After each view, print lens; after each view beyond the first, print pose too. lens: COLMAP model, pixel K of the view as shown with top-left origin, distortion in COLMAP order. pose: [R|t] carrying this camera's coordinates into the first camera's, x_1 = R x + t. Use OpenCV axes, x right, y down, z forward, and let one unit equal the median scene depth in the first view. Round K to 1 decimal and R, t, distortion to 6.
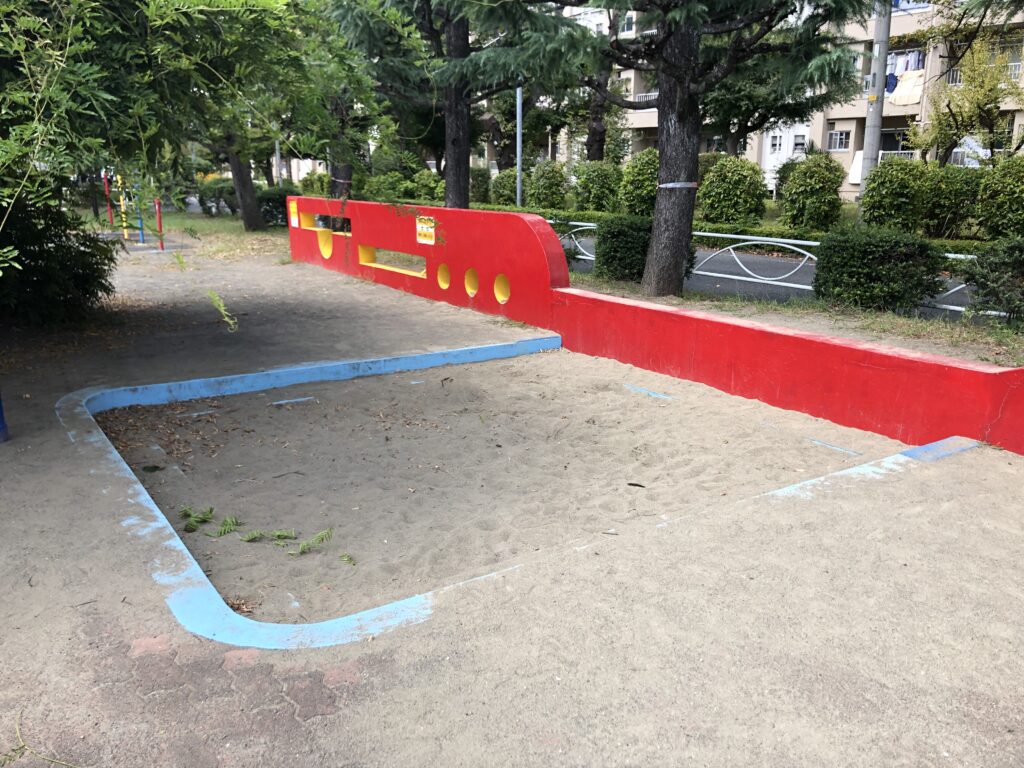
lens RADIAL K [[857.9, 0, 512.0], [0, 857.9, 384.0], [0, 0, 1]] dist [-0.007720, -0.010656]
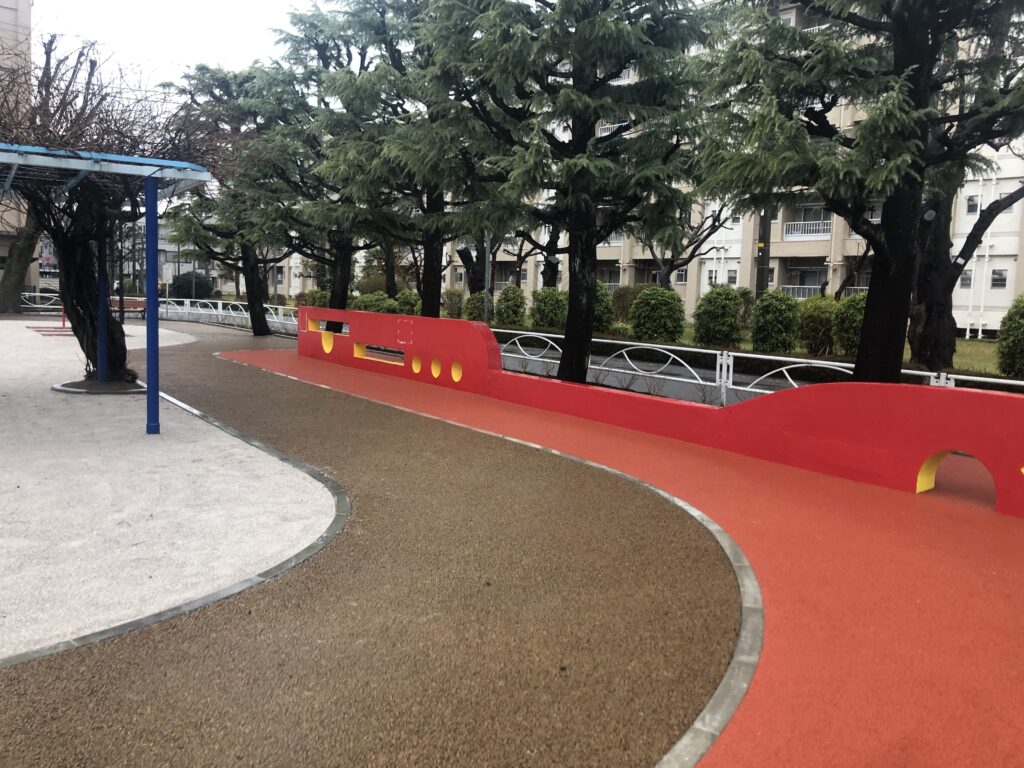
lens RADIAL K [[857.9, 0, 512.0], [0, 857.9, 384.0], [0, 0, 1]] dist [-0.007720, -0.010656]
pose [[0.999168, 0.030726, 0.026822, 0.025953], [-0.026756, 0.990134, -0.137545, 0.066299], [-0.030784, 0.136713, 0.990132, -0.268625]]
